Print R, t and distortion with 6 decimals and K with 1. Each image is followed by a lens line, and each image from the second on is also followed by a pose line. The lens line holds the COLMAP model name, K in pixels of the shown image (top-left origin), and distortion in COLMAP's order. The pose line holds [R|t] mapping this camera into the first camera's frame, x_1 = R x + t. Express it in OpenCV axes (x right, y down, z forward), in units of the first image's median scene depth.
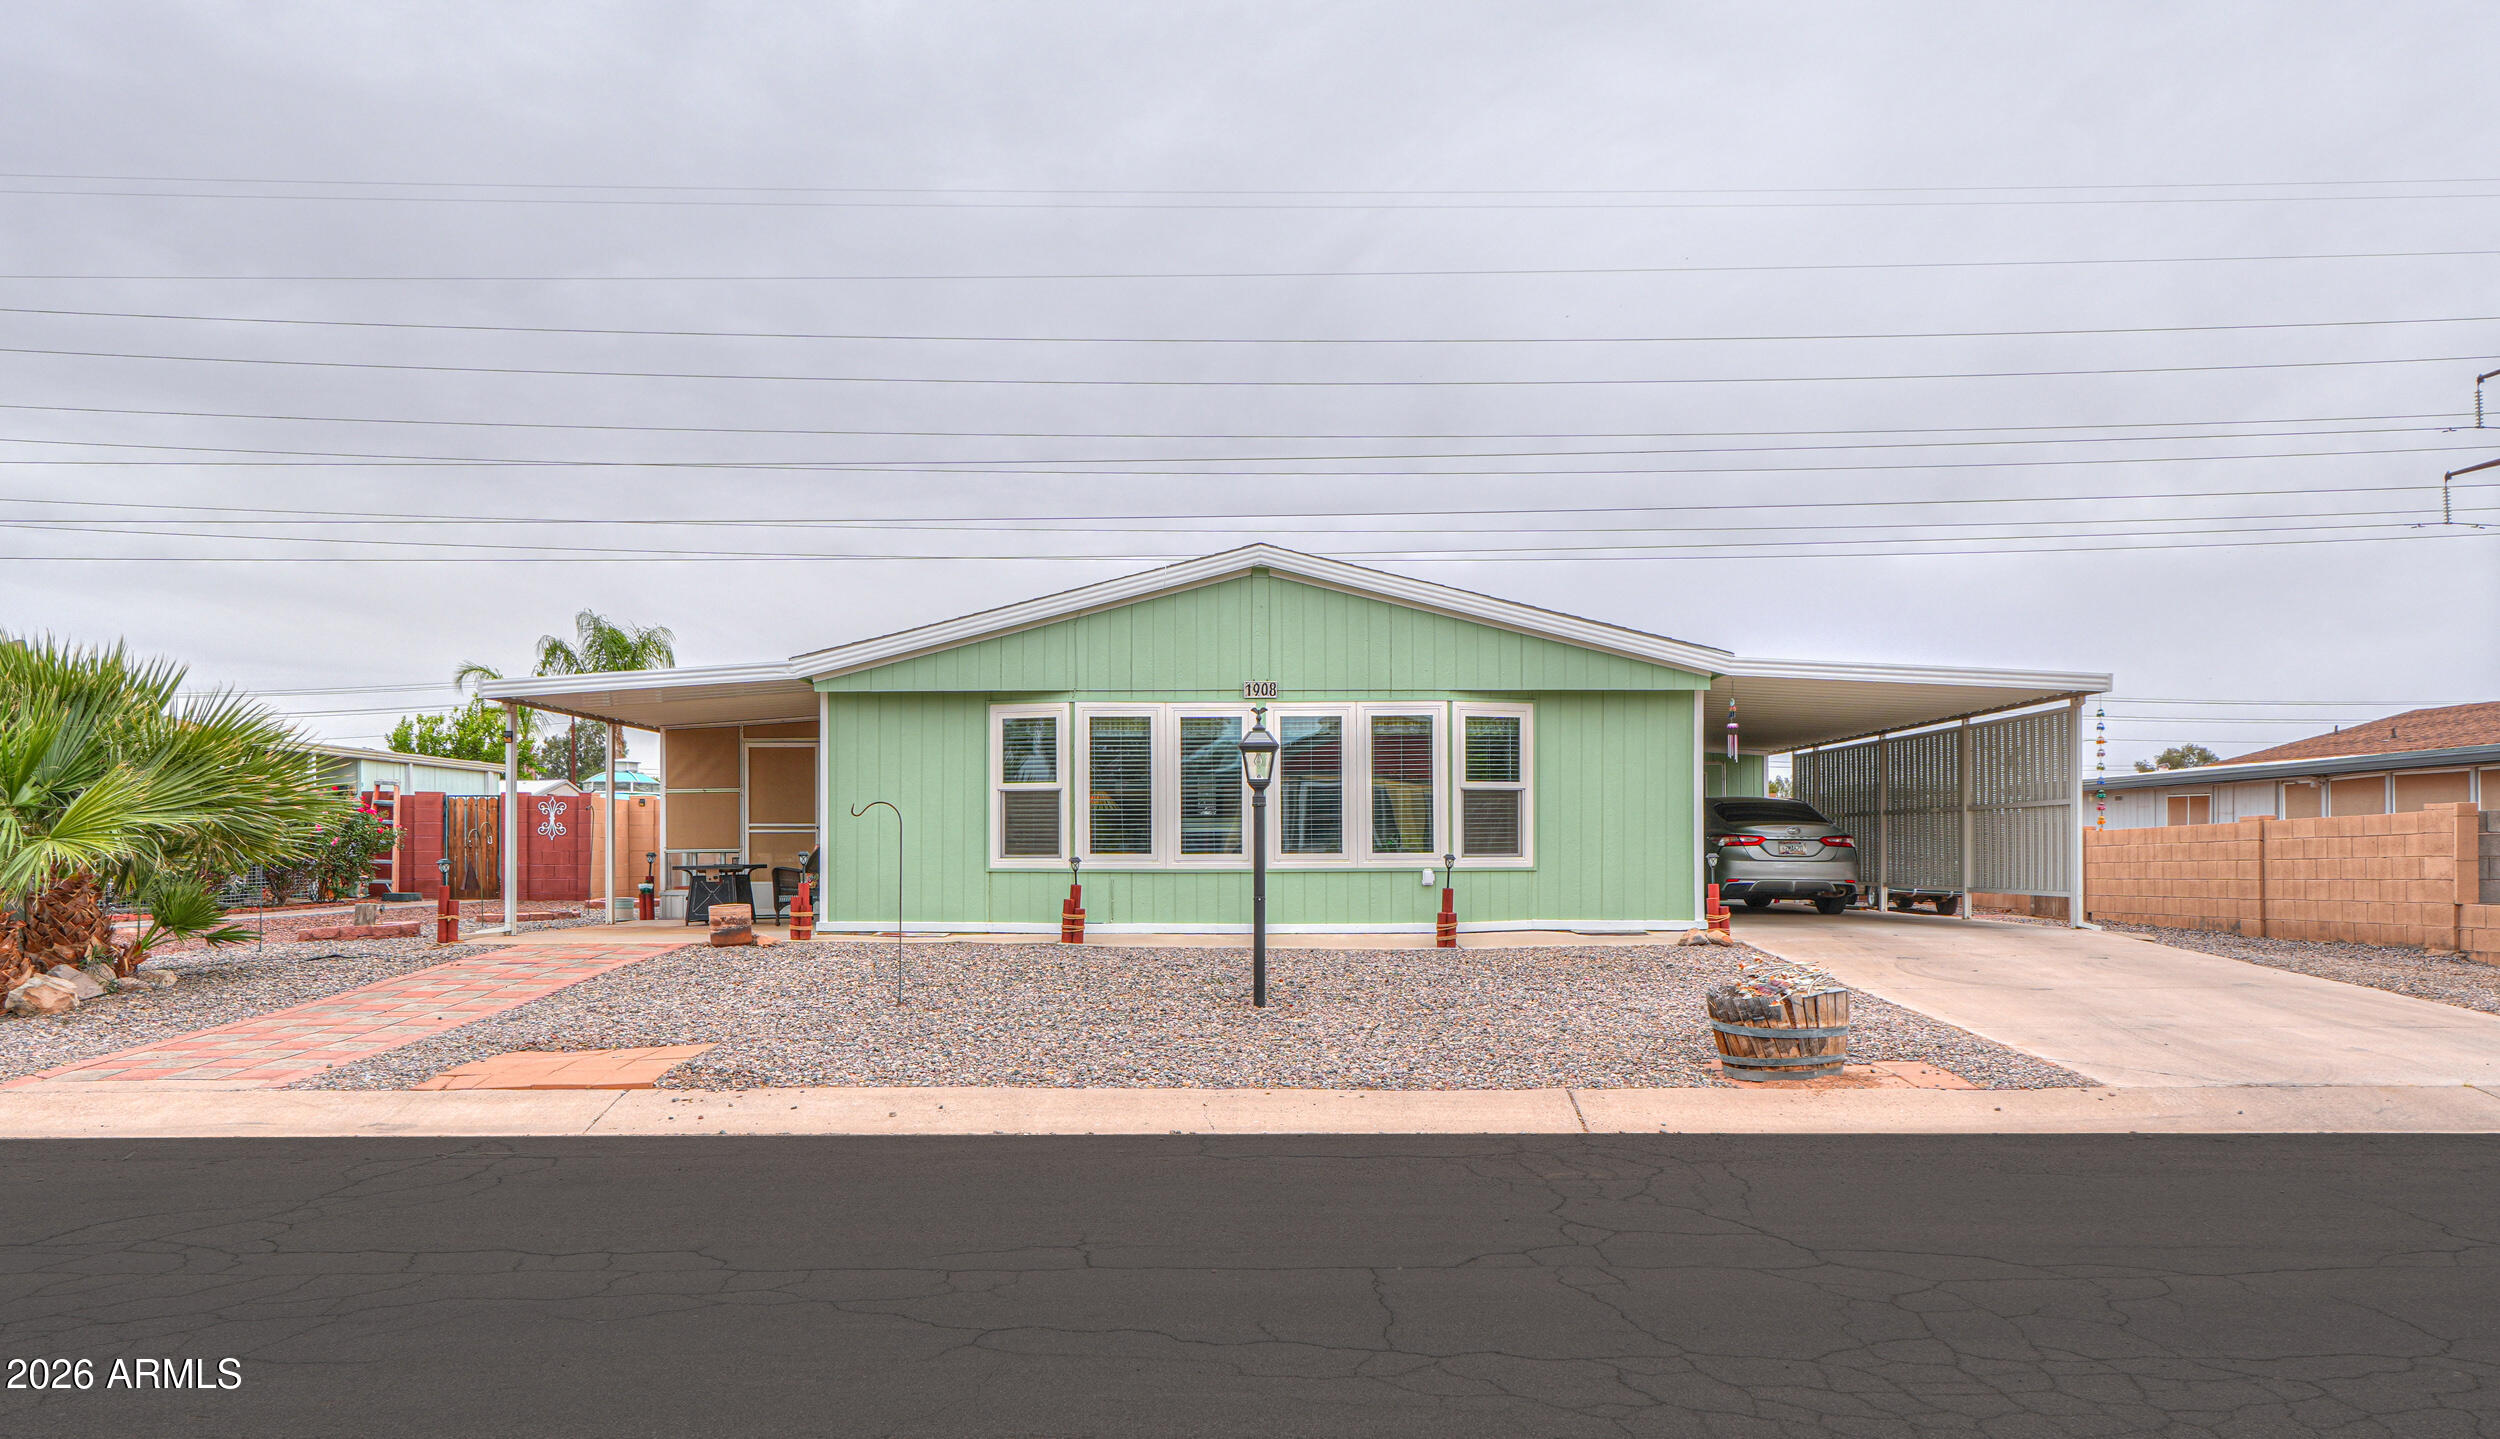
lens RADIAL K [[1862.9, 0, 1267.2], [0, 1862.9, 791.0], [0, 0, 1]] dist [-0.031737, -0.001340]
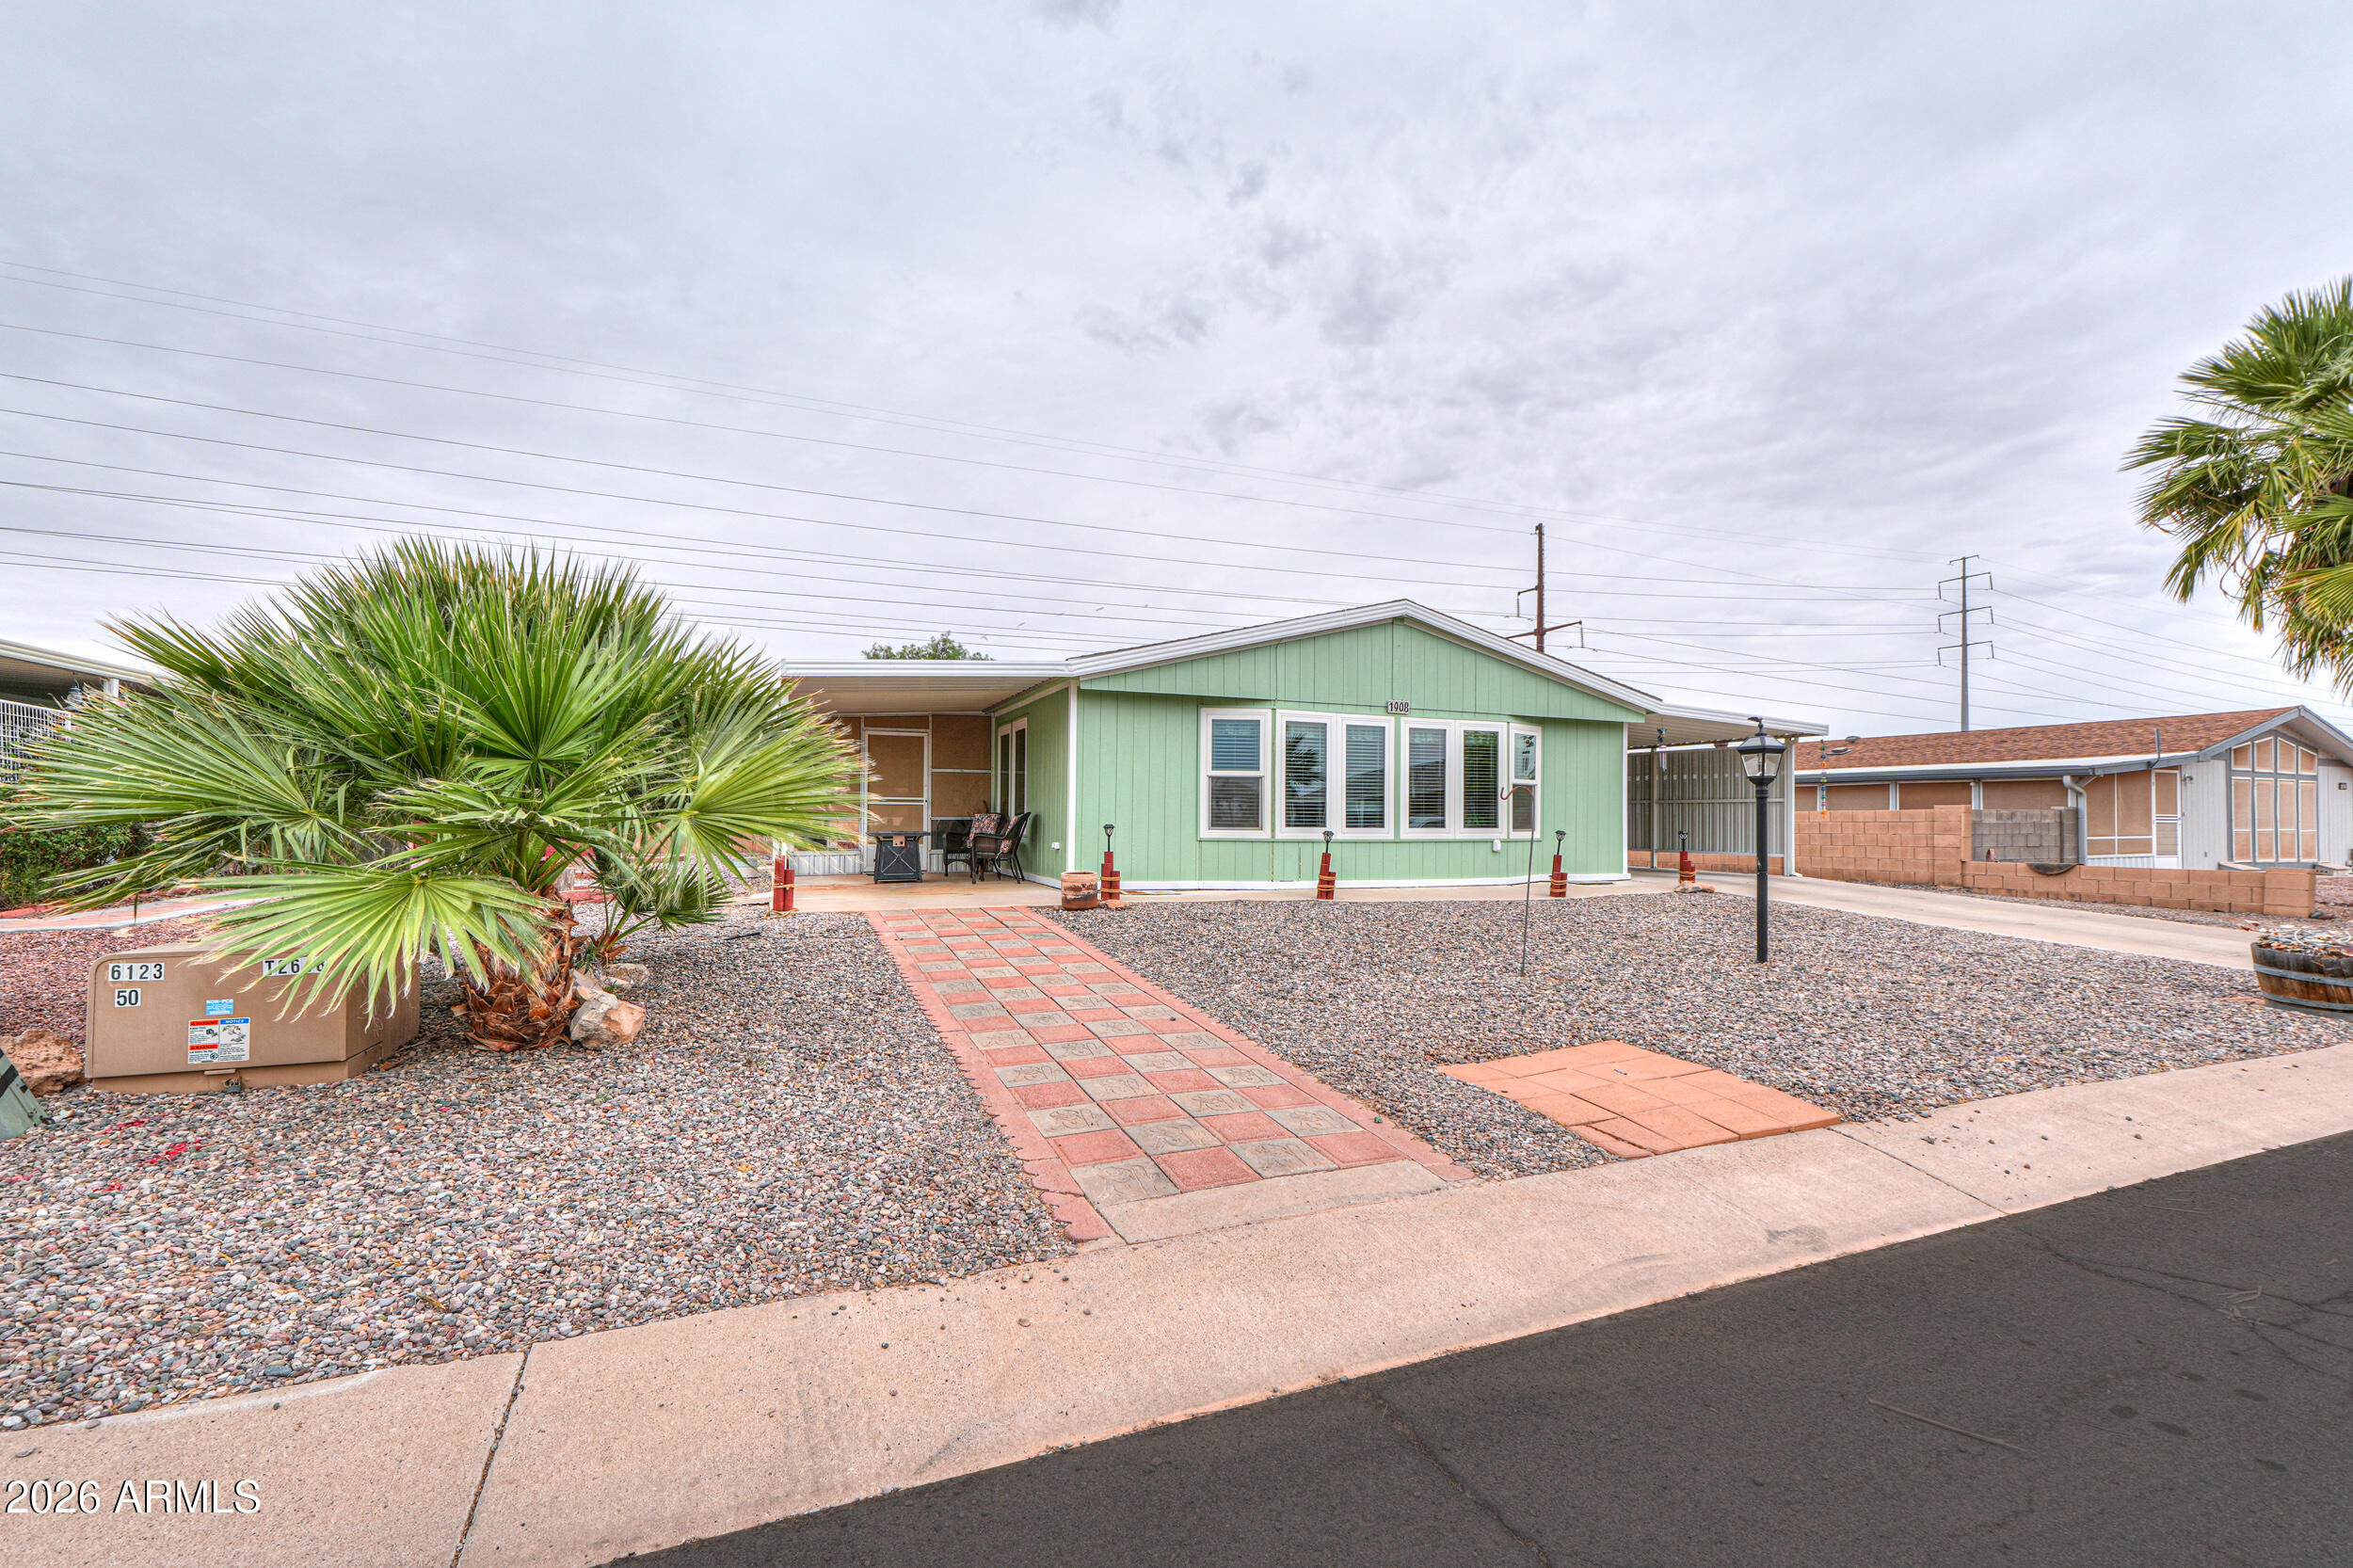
lens RADIAL K [[1033.5, 0, 1195.9], [0, 1033.5, 797.1], [0, 0, 1]] dist [-0.015604, 0.005195]
pose [[0.917782, 0.018687, 0.396645, -0.433016], [-0.023970, 0.999678, 0.008367, 0.008379], [-0.396361, -0.017187, 0.917934, 0.364822]]
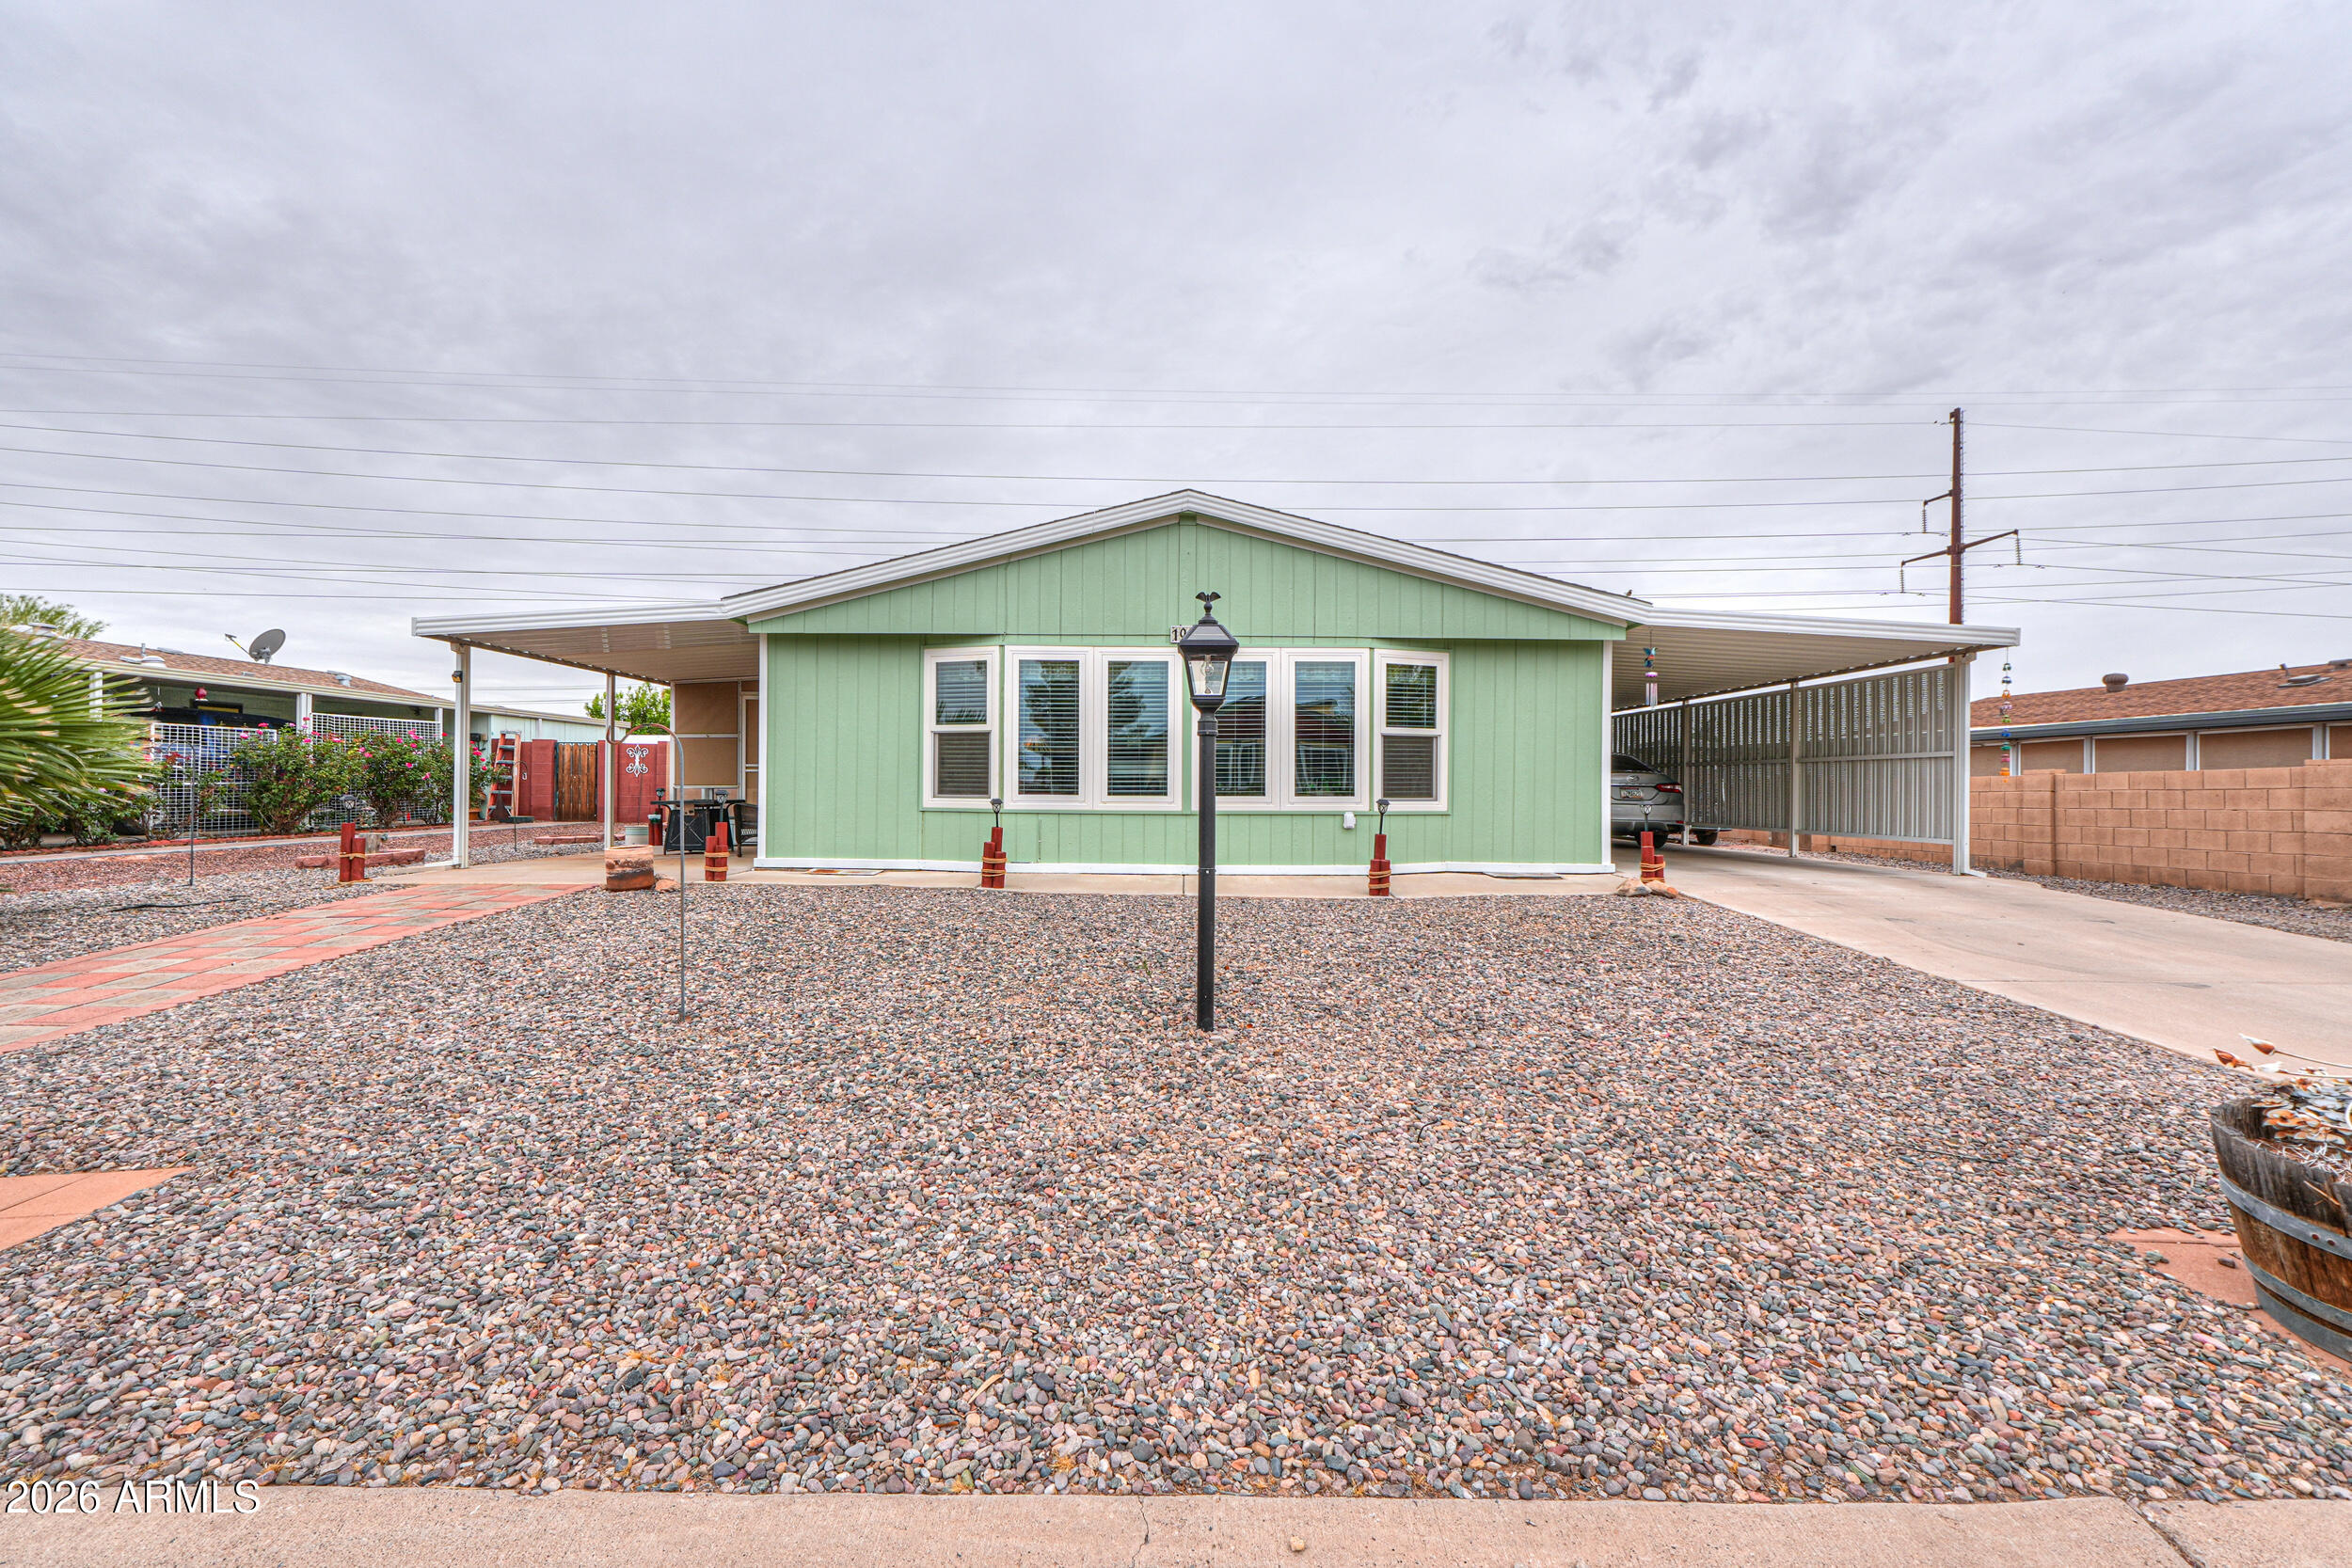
lens RADIAL K [[1033.0, 0, 1177.9], [0, 1033.0, 797.4], [0, 0, 1]] dist [-0.015604, 0.005195]
pose [[0.999911, 0.009485, 0.009369, -0.012879], [-0.009869, 0.999079, 0.041768, 0.010804], [-0.008964, -0.041856, 0.999083, 0.429436]]
